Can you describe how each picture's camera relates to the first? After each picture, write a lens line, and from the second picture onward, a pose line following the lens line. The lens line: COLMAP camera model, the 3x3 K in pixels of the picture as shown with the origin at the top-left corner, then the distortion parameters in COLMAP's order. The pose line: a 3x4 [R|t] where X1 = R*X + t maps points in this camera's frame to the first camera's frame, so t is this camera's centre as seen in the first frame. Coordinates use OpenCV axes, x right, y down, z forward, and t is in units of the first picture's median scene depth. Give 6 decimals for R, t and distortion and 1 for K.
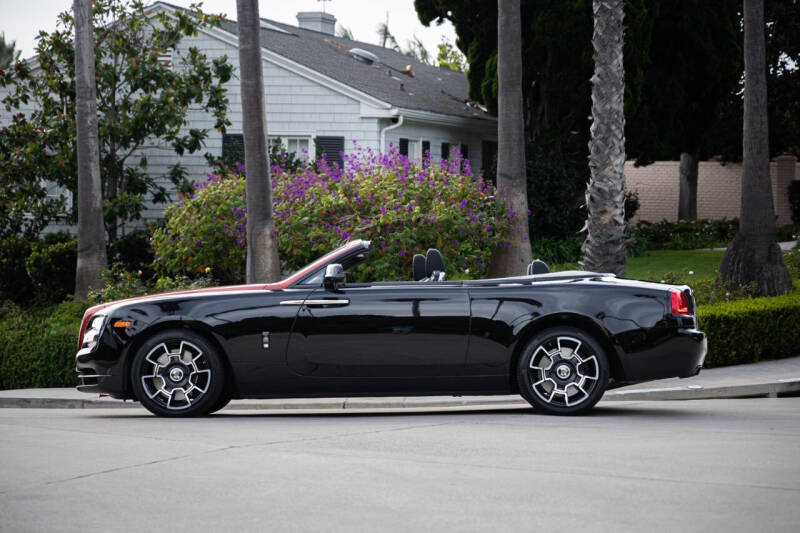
lens RADIAL K [[2442.4, 0, 403.1], [0, 2442.4, 281.5], [0, 0, 1]] dist [0.211204, -0.879523]
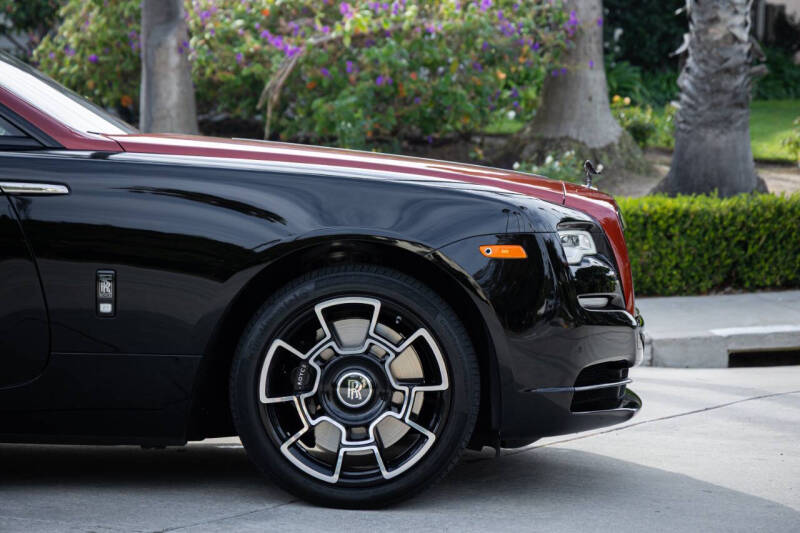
lens RADIAL K [[2298.5, 0, 400.0], [0, 2298.5, 266.5], [0, 0, 1]] dist [0.178741, -1.025339]
pose [[0.996040, 0.030172, -0.083632, 0.051075], [-0.024706, 0.997537, 0.065640, -0.003150], [0.085407, -0.063314, 0.994332, 0.399391]]
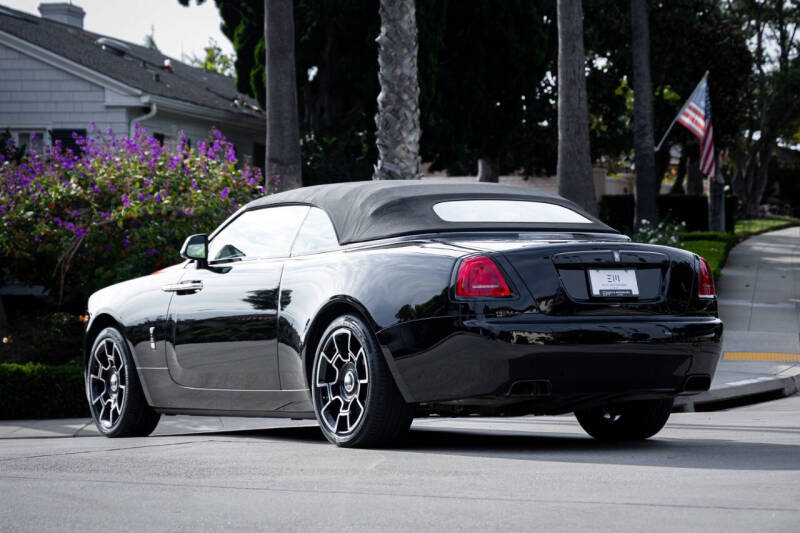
lens RADIAL K [[2595.1, 0, 400.0], [0, 2595.1, 266.5], [0, 0, 1]] dist [0.172044, 0.855493]
pose [[0.996369, -0.012067, 0.084283, 0.009208], [0.014218, 0.999587, -0.024966, 0.014844], [-0.083947, 0.026074, 0.996129, 0.123213]]
